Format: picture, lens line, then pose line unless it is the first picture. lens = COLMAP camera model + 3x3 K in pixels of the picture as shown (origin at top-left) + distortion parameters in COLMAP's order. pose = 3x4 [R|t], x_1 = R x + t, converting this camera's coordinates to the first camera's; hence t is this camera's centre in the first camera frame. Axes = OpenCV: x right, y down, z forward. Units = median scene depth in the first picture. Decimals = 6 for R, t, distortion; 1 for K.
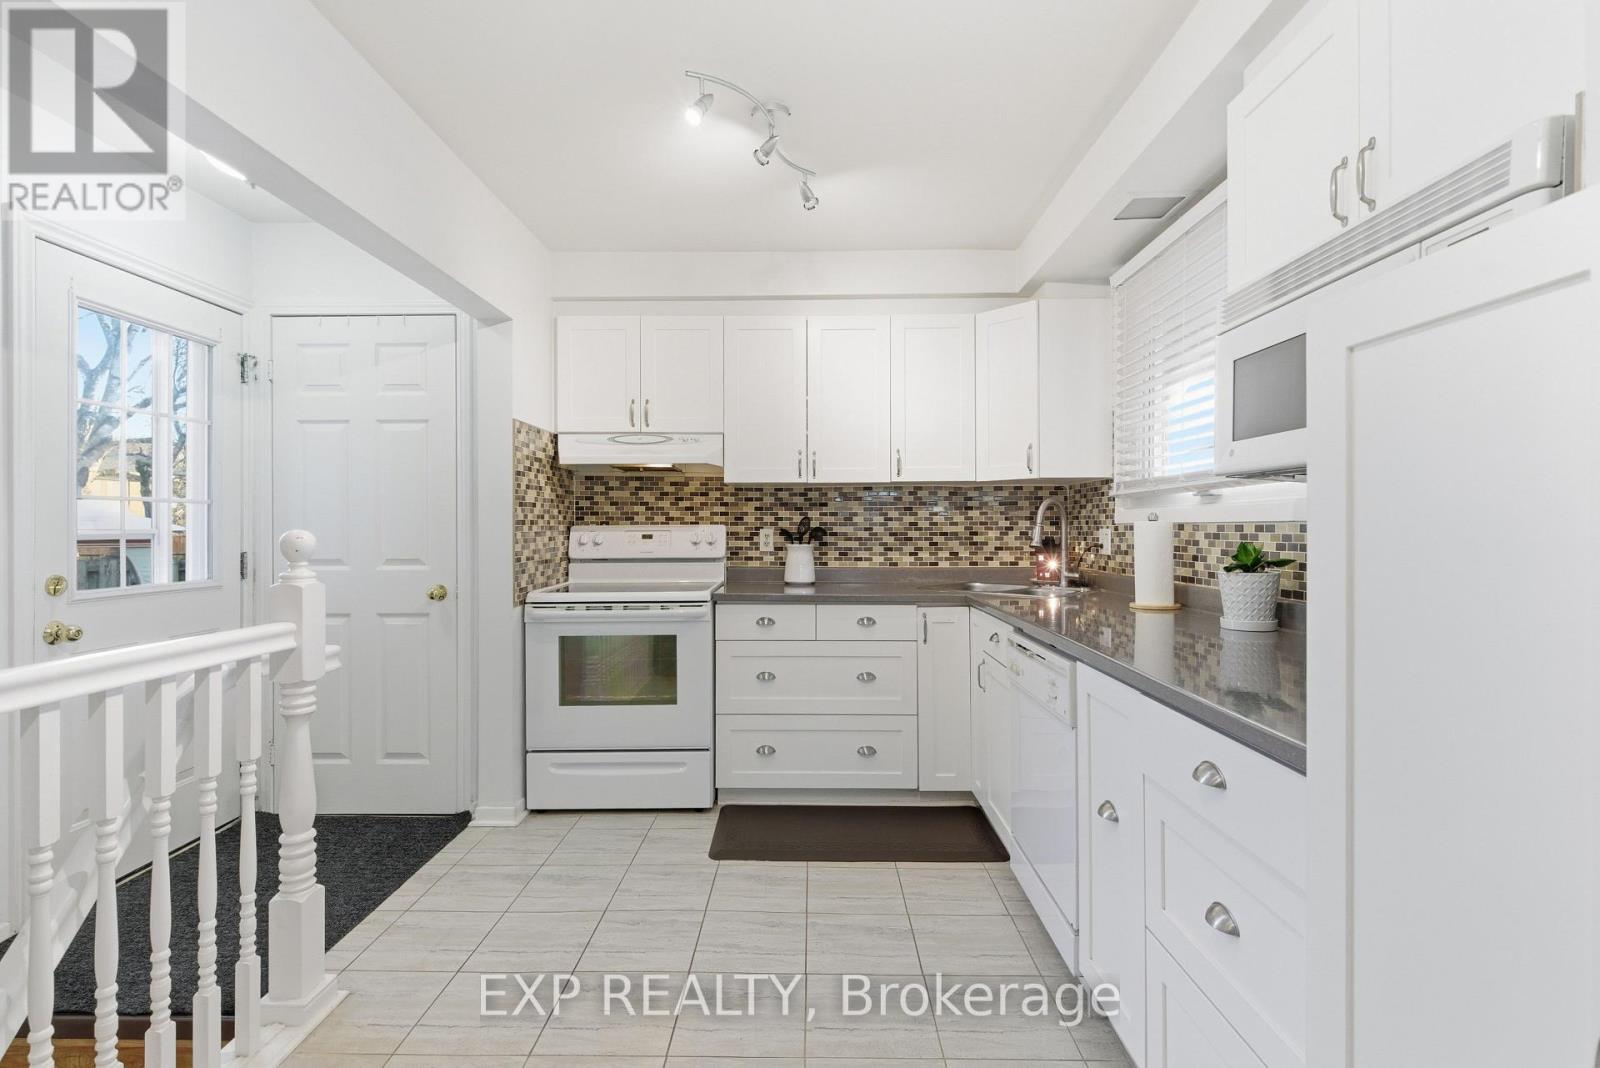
lens RADIAL K [[732.0, 0, 794.9], [0, 732.0, 524.9], [0, 0, 1]] dist [-0.000527, -0.000175]
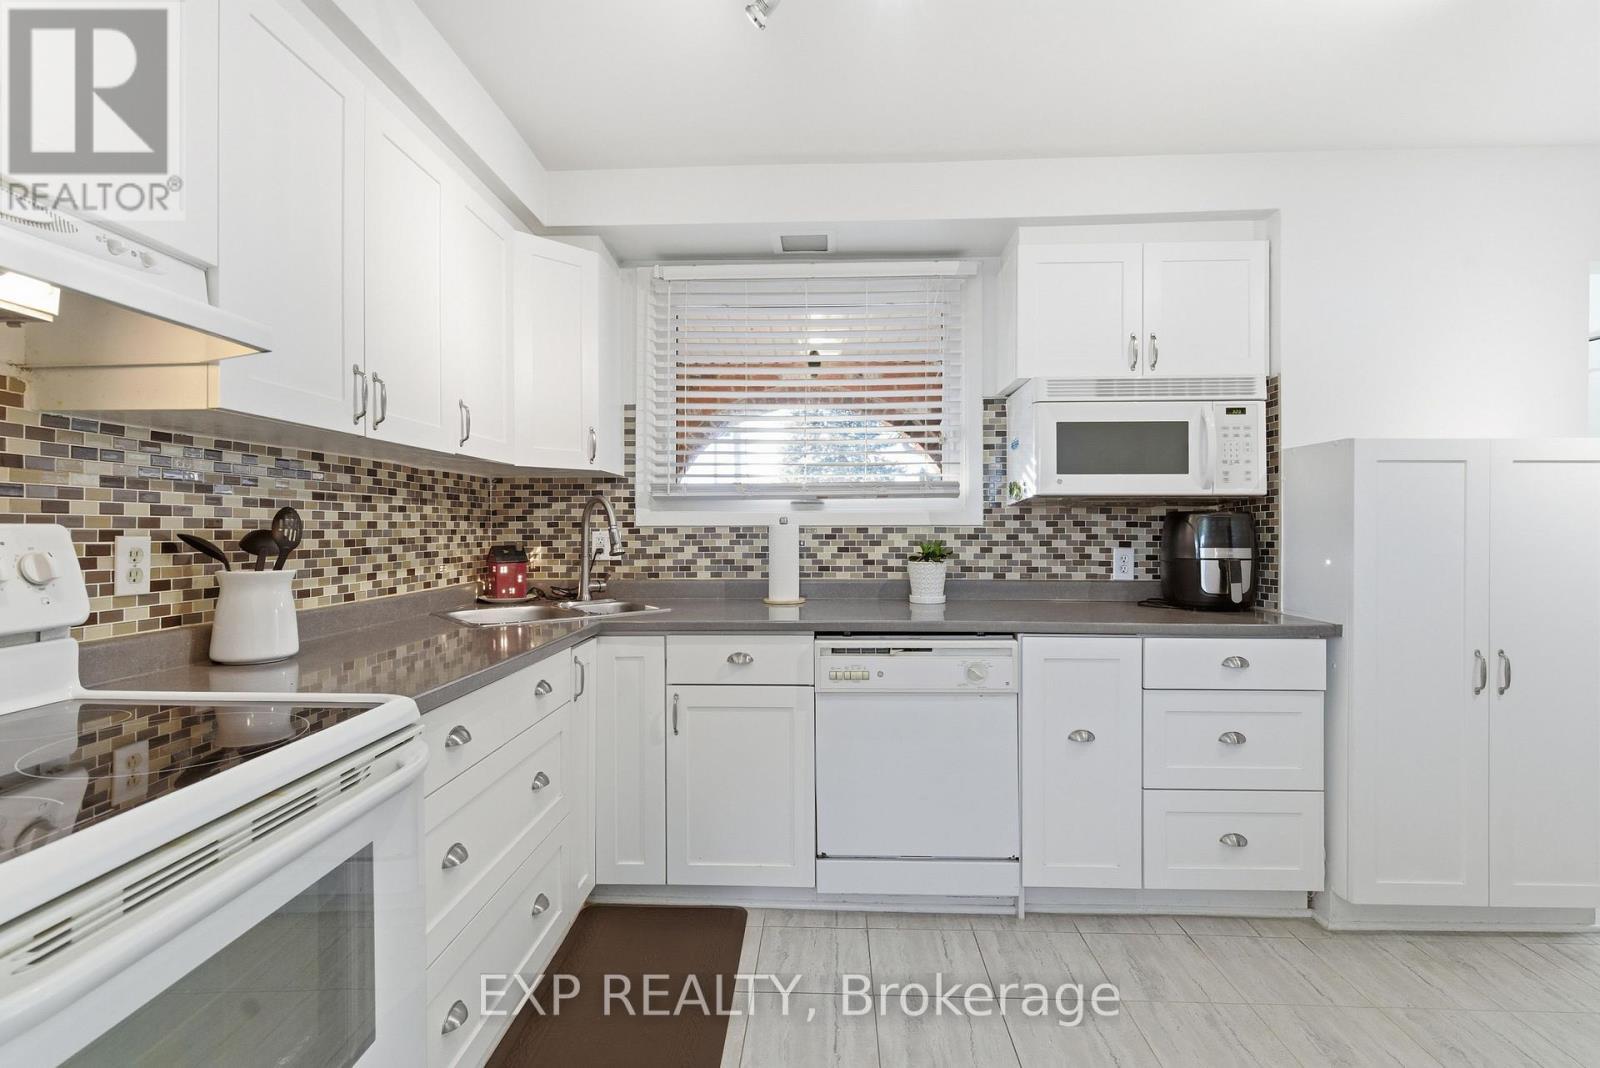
lens RADIAL K [[732.0, 0, 794.9], [0, 732.0, 524.9], [0, 0, 1]] dist [-0.000527, -0.000175]
pose [[0.016910, 0.005727, 0.999841, -0.415589], [-0.001308, 0.999983, -0.005706, 0.001602], [-0.999856, -0.001211, 0.016917, 0.653492]]
